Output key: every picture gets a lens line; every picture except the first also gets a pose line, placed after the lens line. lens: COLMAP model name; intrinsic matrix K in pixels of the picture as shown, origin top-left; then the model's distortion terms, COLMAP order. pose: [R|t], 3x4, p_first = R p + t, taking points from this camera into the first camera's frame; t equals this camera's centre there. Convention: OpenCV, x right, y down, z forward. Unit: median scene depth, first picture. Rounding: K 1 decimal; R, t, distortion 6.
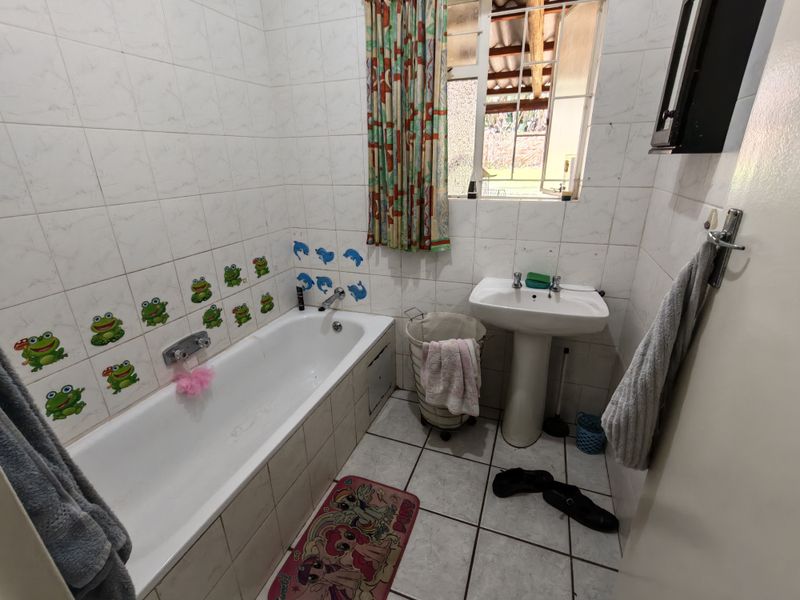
lens RADIAL K [[369.3, 0, 400.8], [0, 369.3, 299.8], [0, 0, 1]] dist [-0.000943, -0.000045]
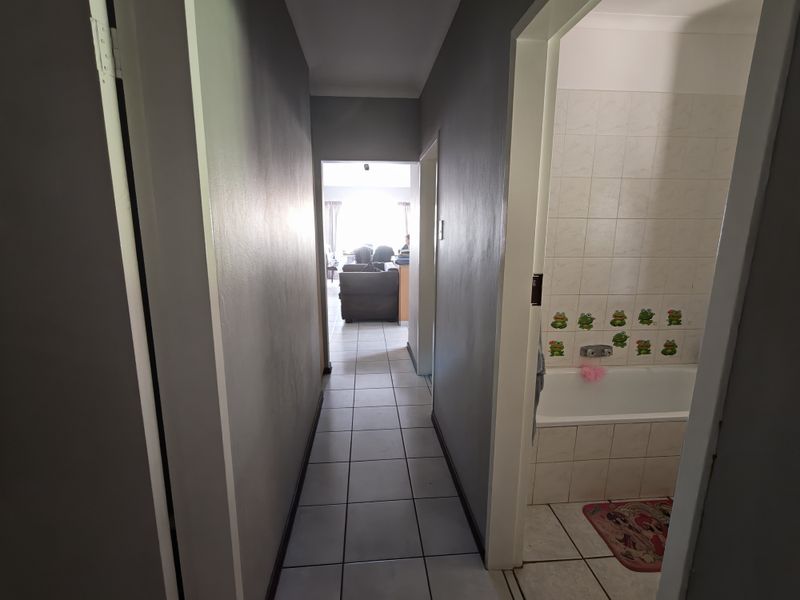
lens RADIAL K [[369.3, 0, 400.0], [0, 369.3, 299.8], [0, 0, 1]] dist [-0.000943, -0.000045]
pose [[0.432010, 0.191330, -0.881340, 0.357700], [-0.342091, 0.938971, 0.036157, 0.145799], [0.834471, 0.285878, 0.471097, -0.435194]]
